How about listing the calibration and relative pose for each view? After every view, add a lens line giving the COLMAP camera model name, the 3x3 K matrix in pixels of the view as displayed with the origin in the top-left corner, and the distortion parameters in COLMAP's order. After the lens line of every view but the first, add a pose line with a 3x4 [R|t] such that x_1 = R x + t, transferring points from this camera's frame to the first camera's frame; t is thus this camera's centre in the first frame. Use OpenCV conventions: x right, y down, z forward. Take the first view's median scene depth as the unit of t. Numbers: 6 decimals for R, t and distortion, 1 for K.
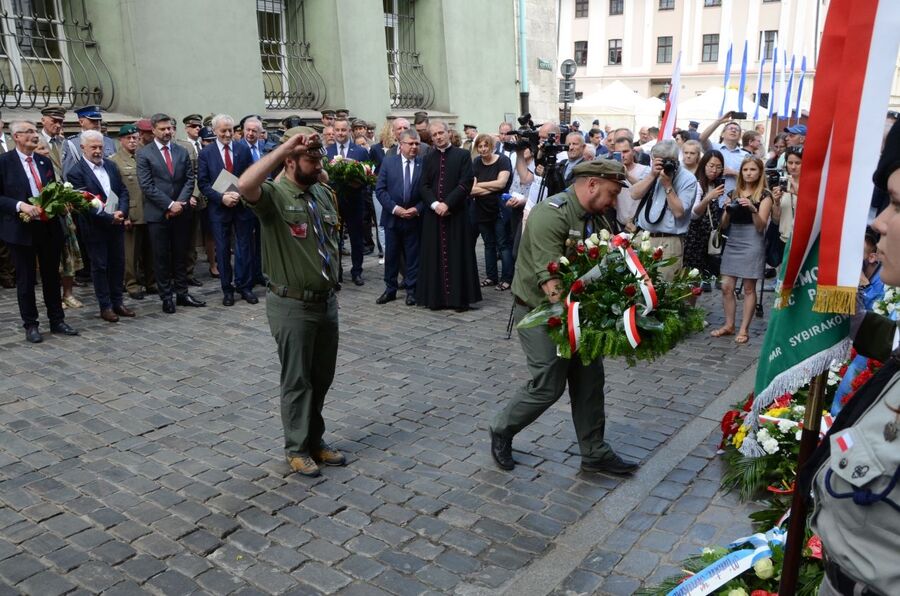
lens RADIAL K [[772.8, 0, 450.8], [0, 772.8, 307.9], [0, 0, 1]] dist [-0.121461, 0.171707]
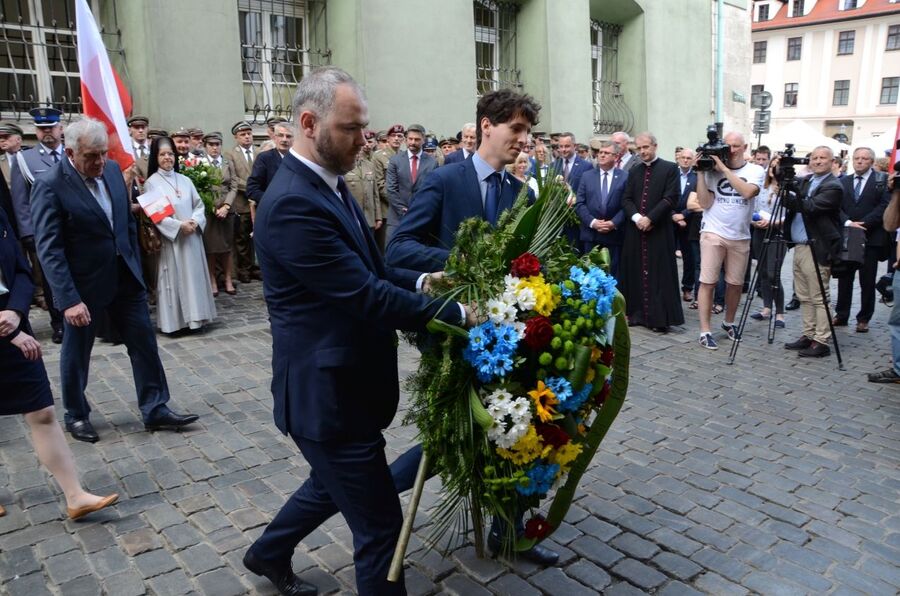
lens RADIAL K [[681.3, 0, 449.8], [0, 681.3, 313.2], [0, 0, 1]] dist [-0.186338, 0.122440]
pose [[0.968251, 0.060536, -0.242540, -0.065142], [-0.063194, 0.997996, -0.003188, 0.002636], [0.241861, 0.018414, 0.970136, 0.147170]]
